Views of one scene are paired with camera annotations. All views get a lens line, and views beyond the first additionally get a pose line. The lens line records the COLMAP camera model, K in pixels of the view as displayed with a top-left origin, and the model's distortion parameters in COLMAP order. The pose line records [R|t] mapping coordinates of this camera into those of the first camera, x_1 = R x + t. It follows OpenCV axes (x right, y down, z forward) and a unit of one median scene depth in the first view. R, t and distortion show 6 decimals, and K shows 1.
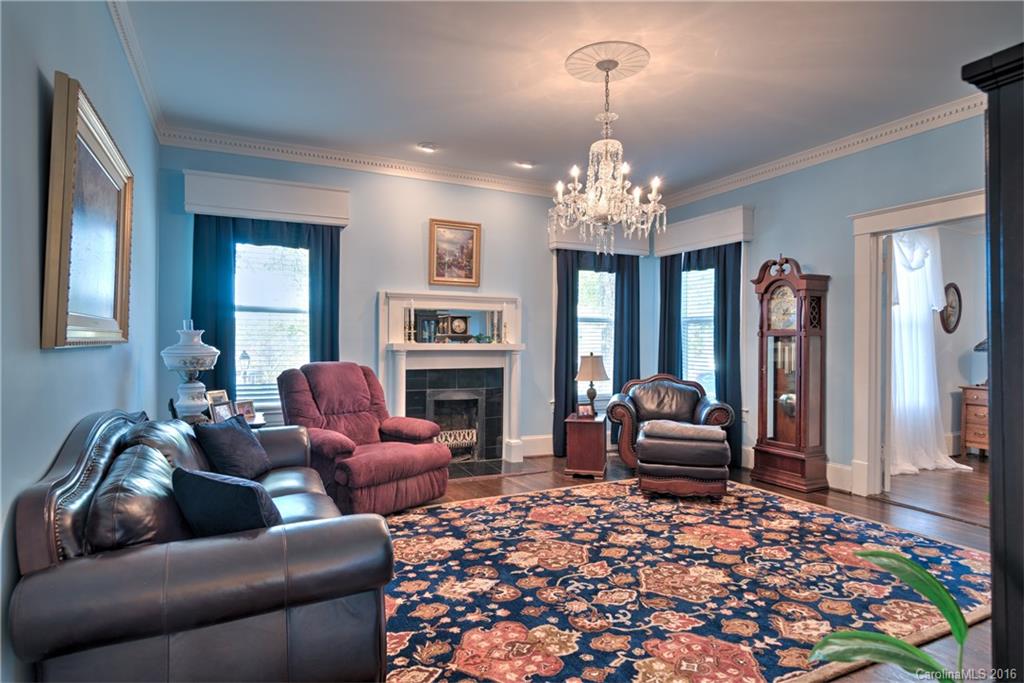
lens RADIAL K [[554.4, 0, 510.0], [0, 554.4, 339.9], [0, 0, 1]] dist [0.003216, -0.000704]
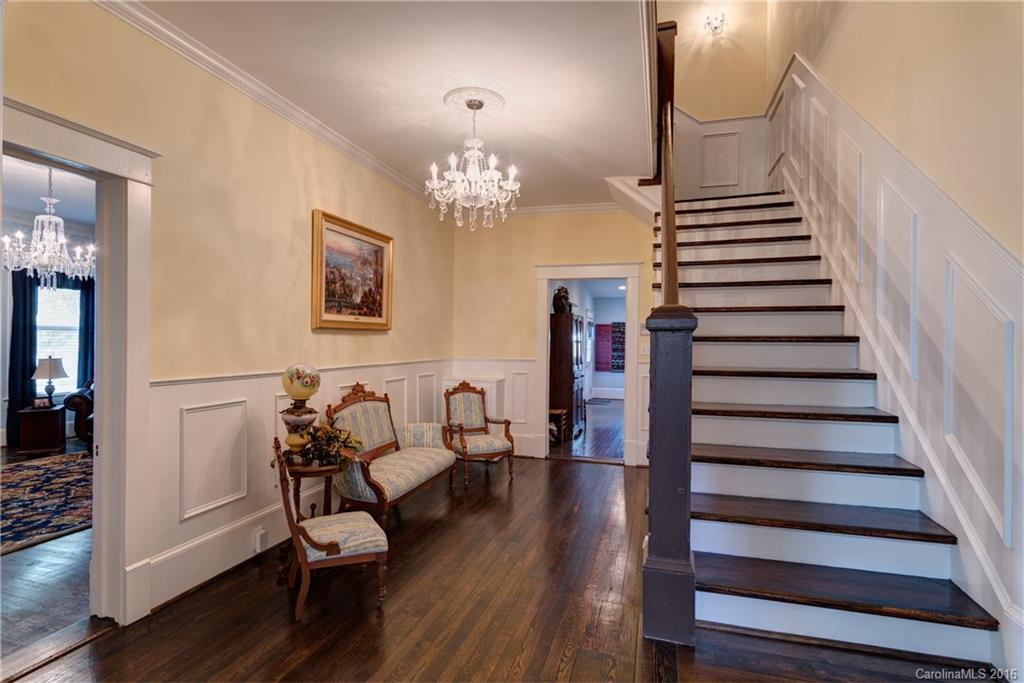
lens RADIAL K [[521.9, 0, 508.1], [0, 521.9, 340.3], [0, 0, 1]] dist [0.016134, 0.000537]
pose [[0.684453, 0.000392, 0.729057, -0.014509], [-0.004510, 0.999983, 0.003697, -0.024544], [-0.729043, -0.005819, 0.684443, -0.658019]]
